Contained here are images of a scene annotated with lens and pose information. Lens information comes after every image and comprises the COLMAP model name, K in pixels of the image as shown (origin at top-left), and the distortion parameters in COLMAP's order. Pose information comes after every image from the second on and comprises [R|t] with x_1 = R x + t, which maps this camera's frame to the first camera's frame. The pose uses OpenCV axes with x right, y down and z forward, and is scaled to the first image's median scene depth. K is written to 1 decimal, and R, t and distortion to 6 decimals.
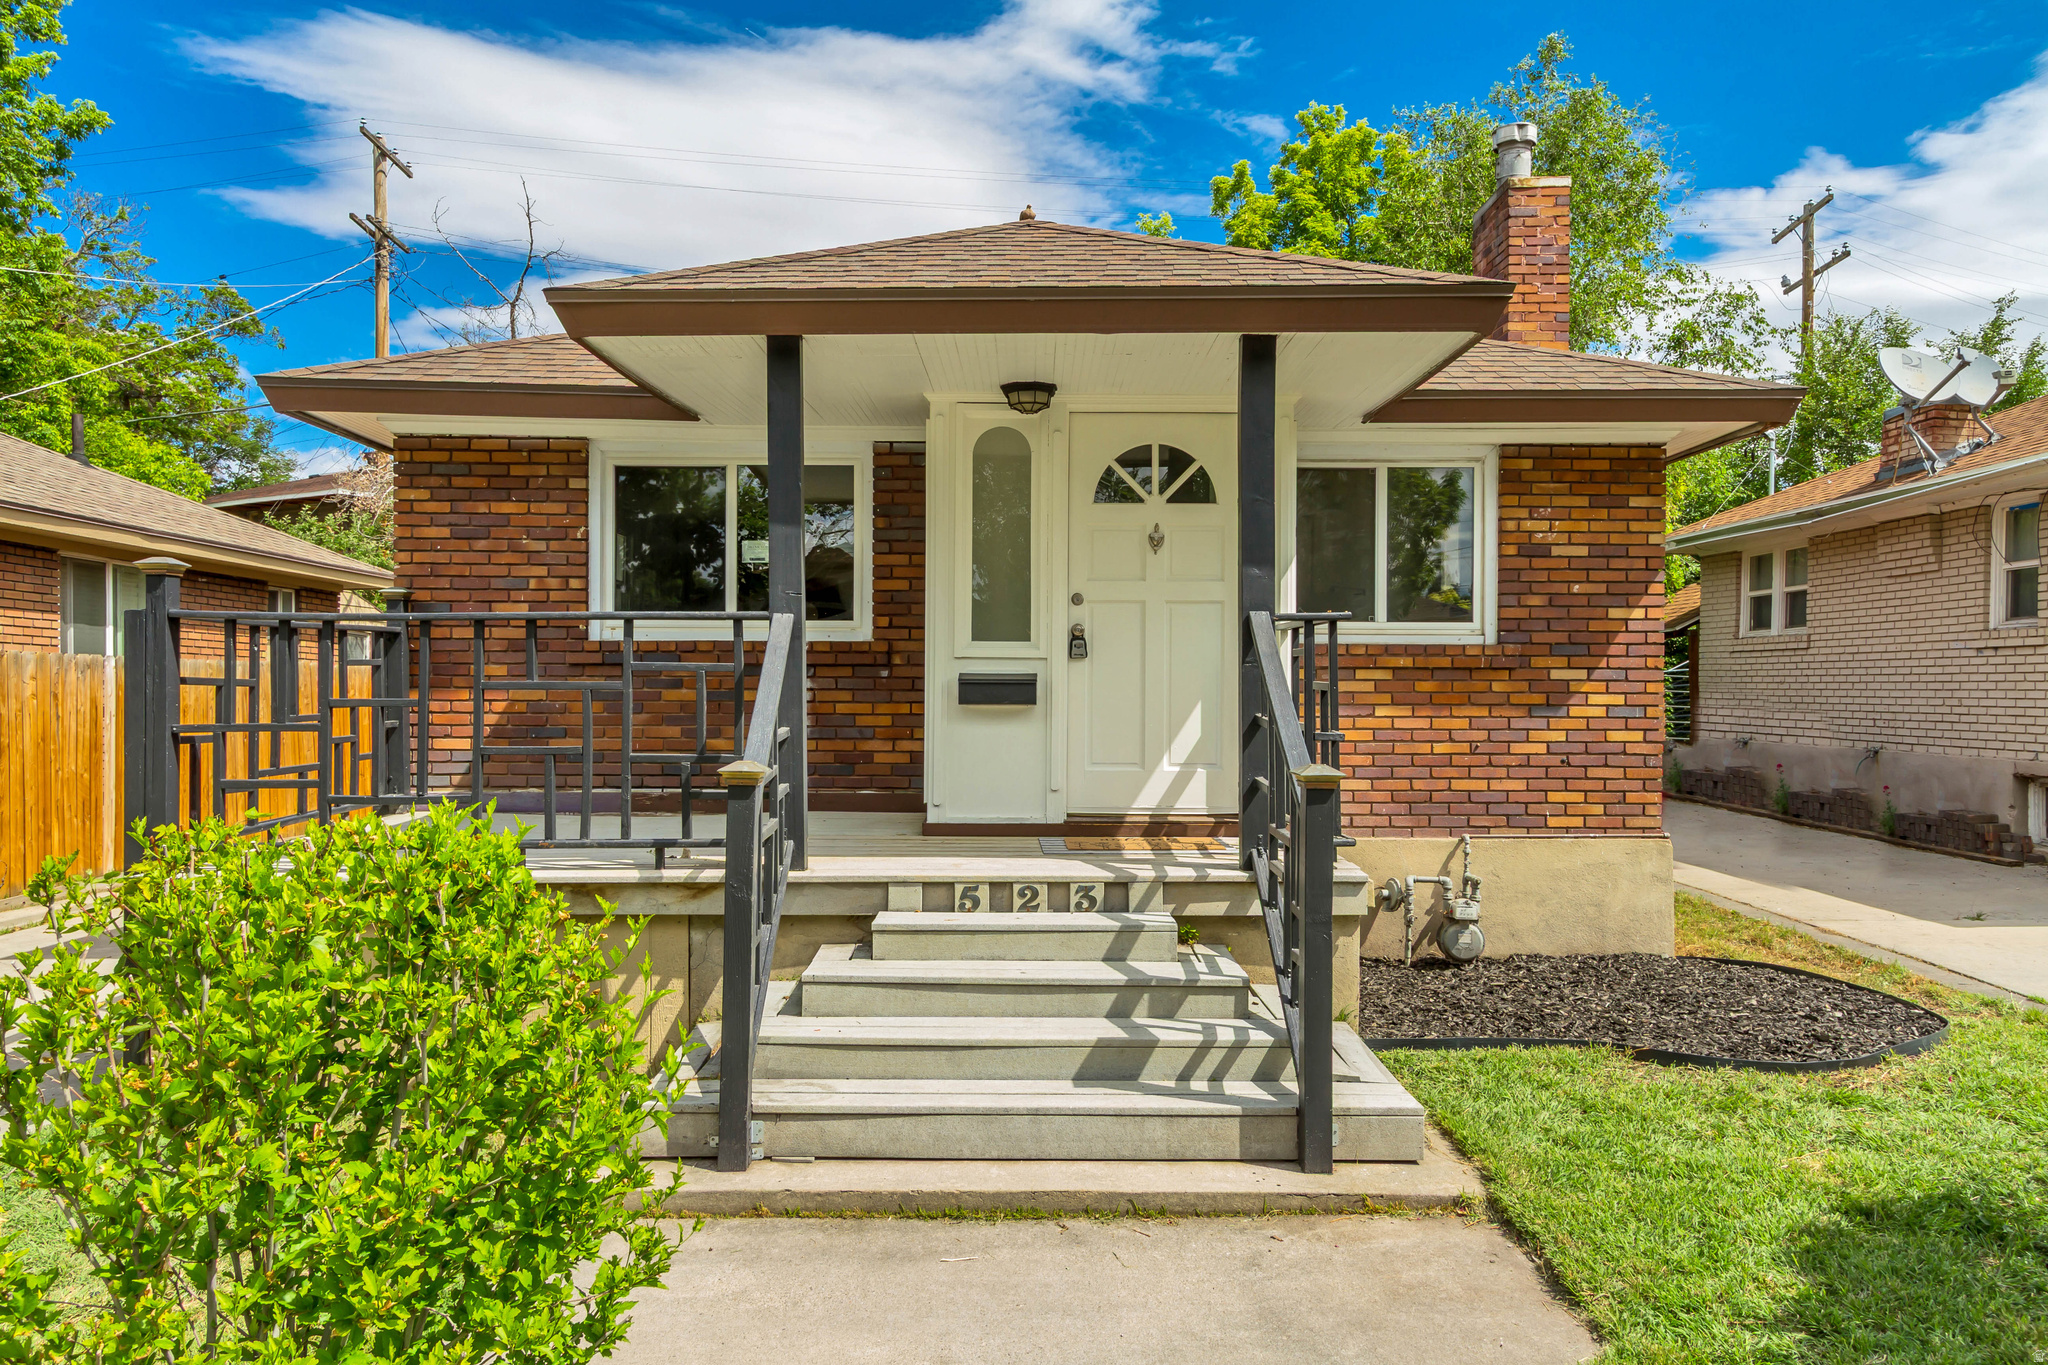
lens RADIAL K [[1361.5, 0, 1001.8], [0, 1361.5, 694.0], [0, 0, 1]] dist [0.004682, 0.000726]
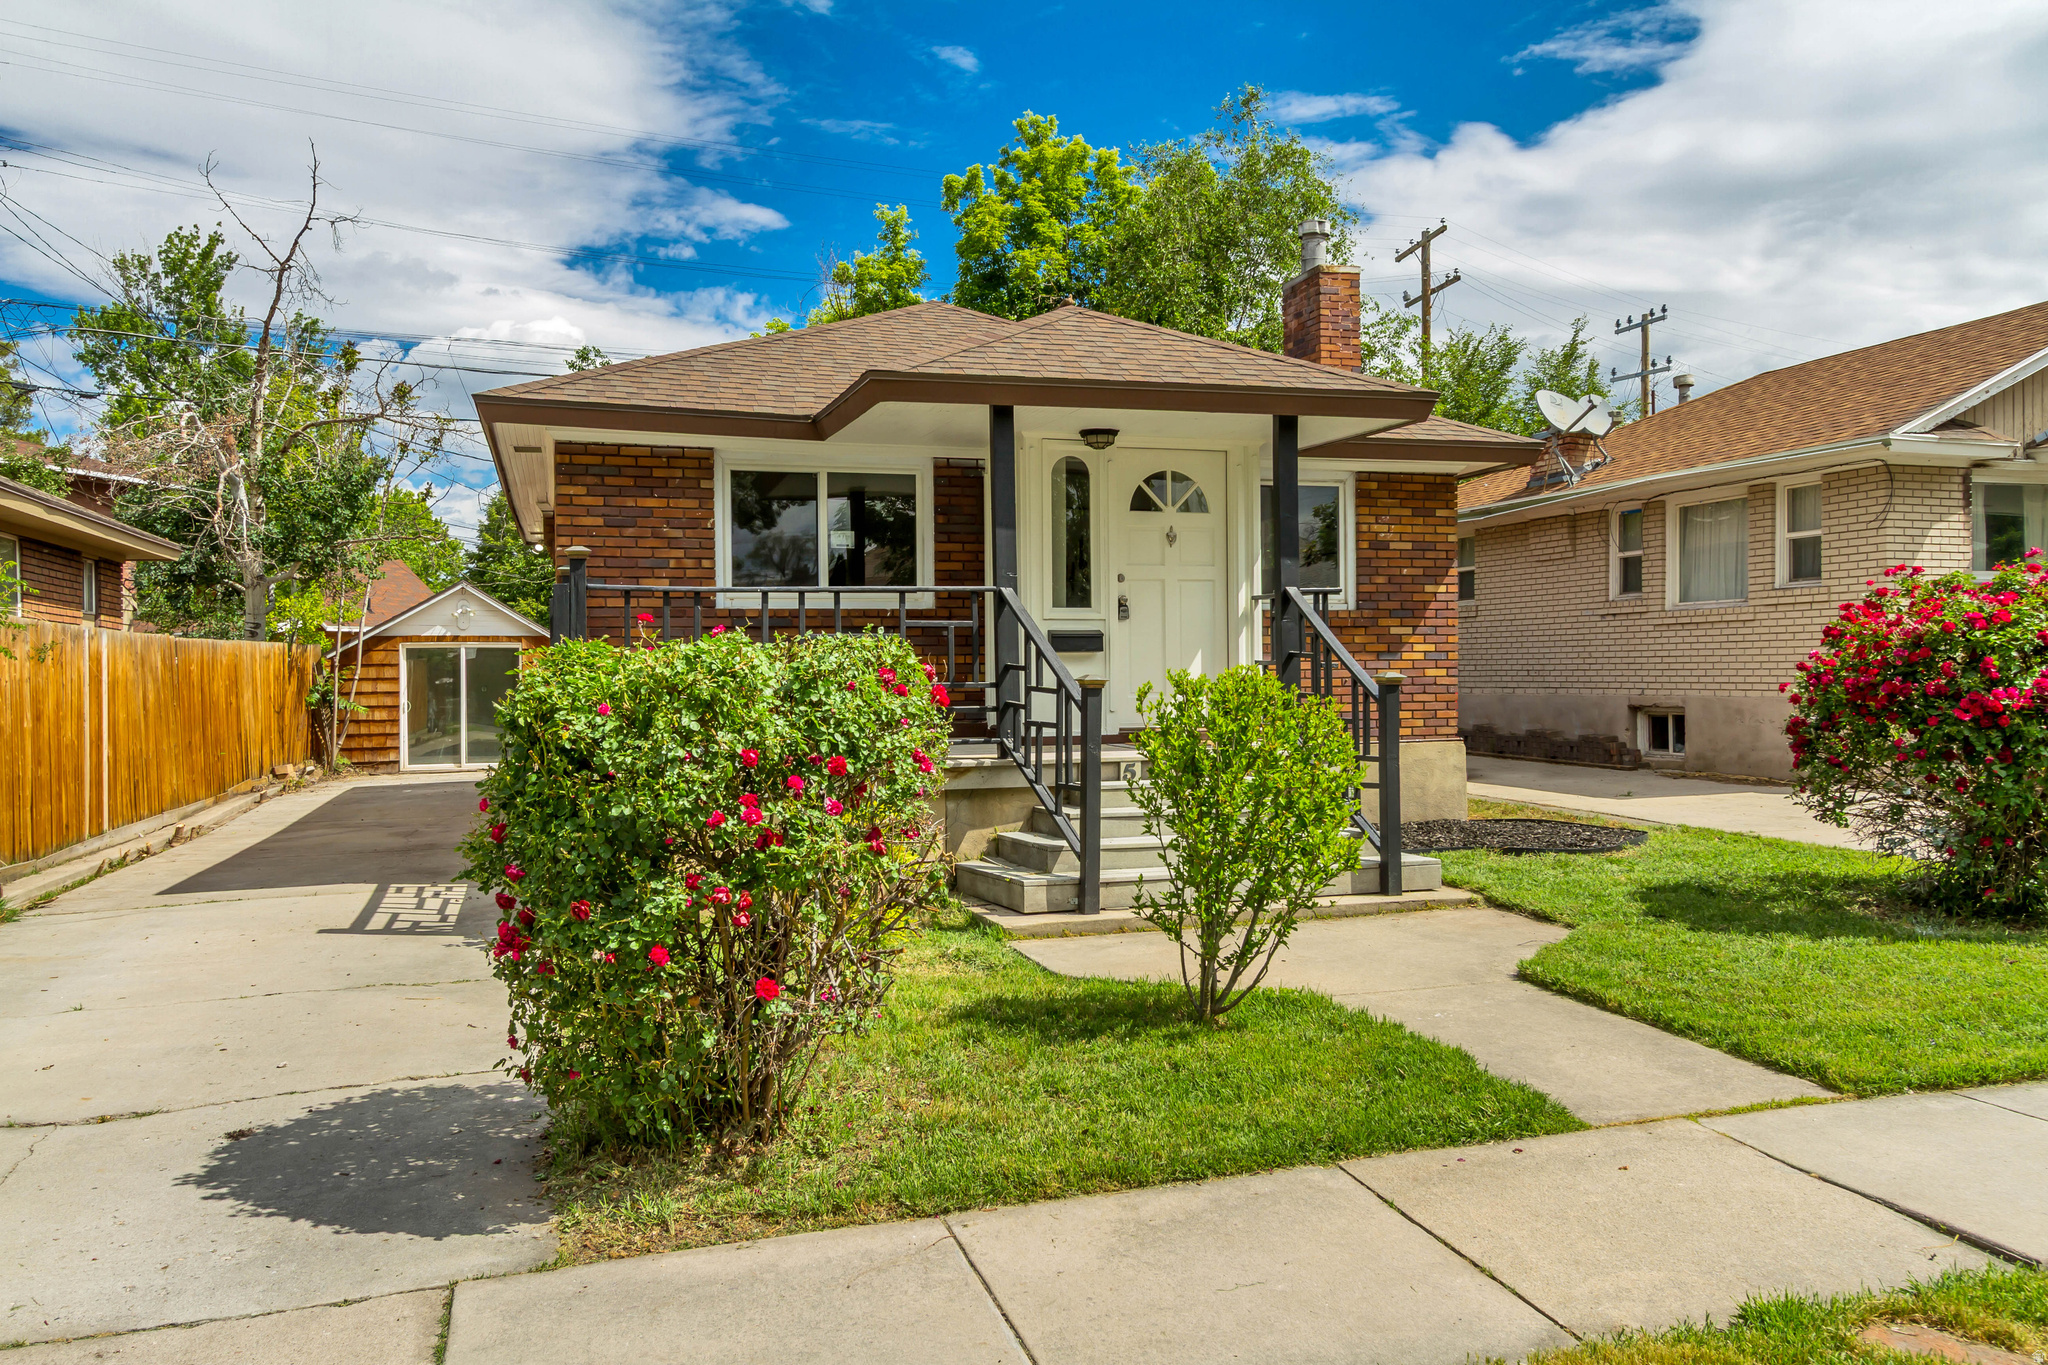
lens RADIAL K [[1467.3, 0, 1029.8], [0, 1467.3, 670.7], [0, 0, 1]] dist [0.014676, 0.002121]
pose [[0.956953, -0.014220, 0.289893, -0.420544], [0.014868, 0.999889, -0.000032, 0.022802], [-0.289860, 0.004341, 0.957059, -0.388549]]
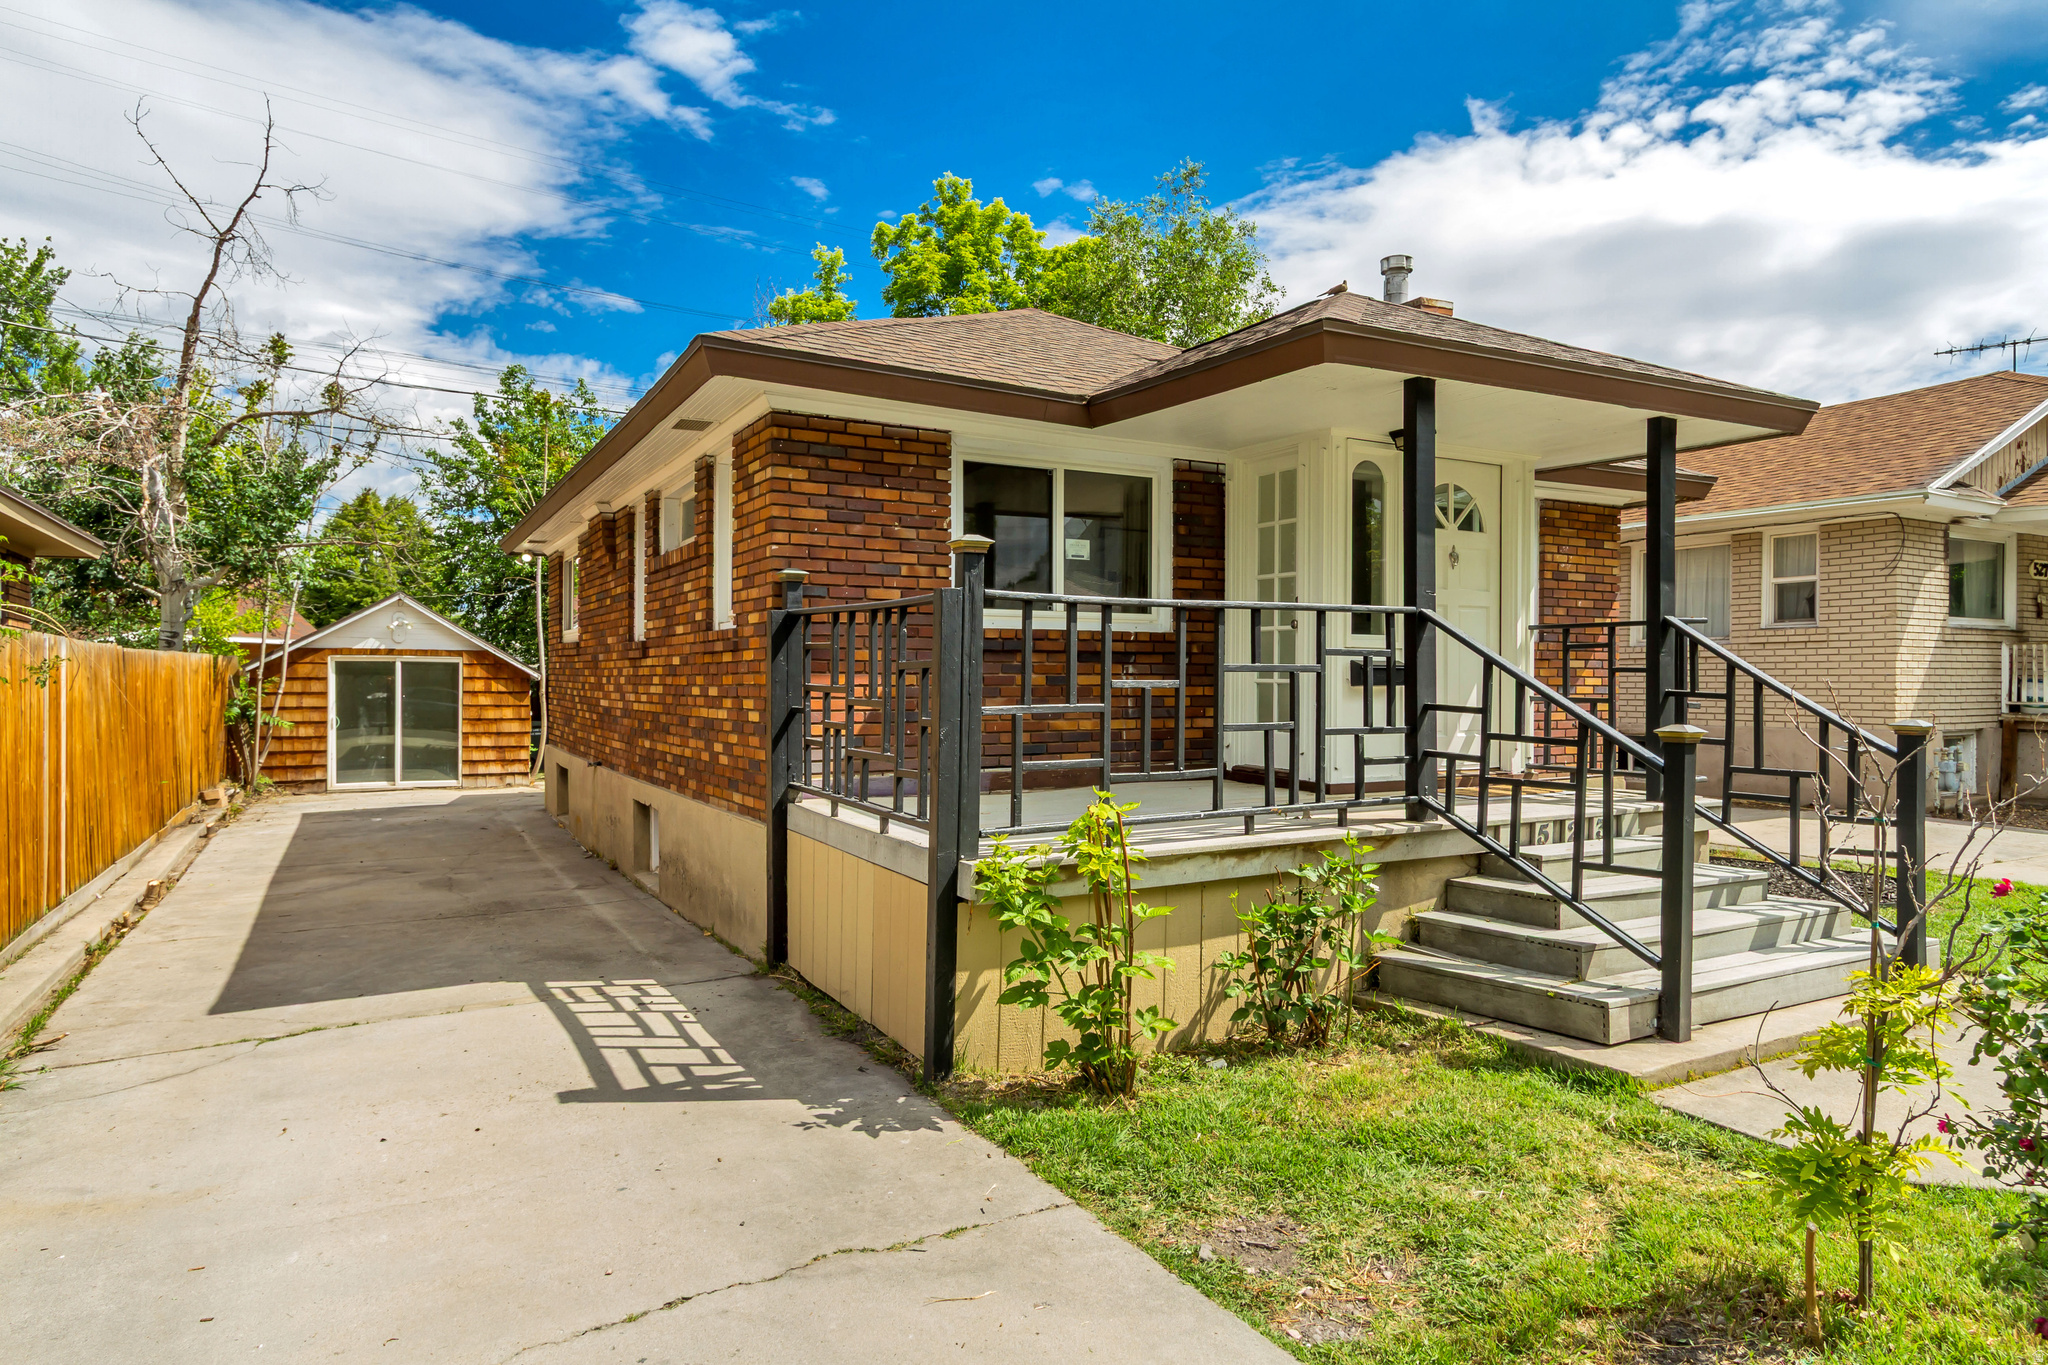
lens RADIAL K [[1191.8, 0, 1026.7], [0, 1191.8, 686.2], [0, 0, 1]] dist [0.008026, 0.001794]
pose [[0.881535, -0.004586, 0.472096, -0.680926], [0.003275, 0.999988, 0.003599, 0.002674], [-0.472107, -0.001627, 0.881540, 0.170164]]
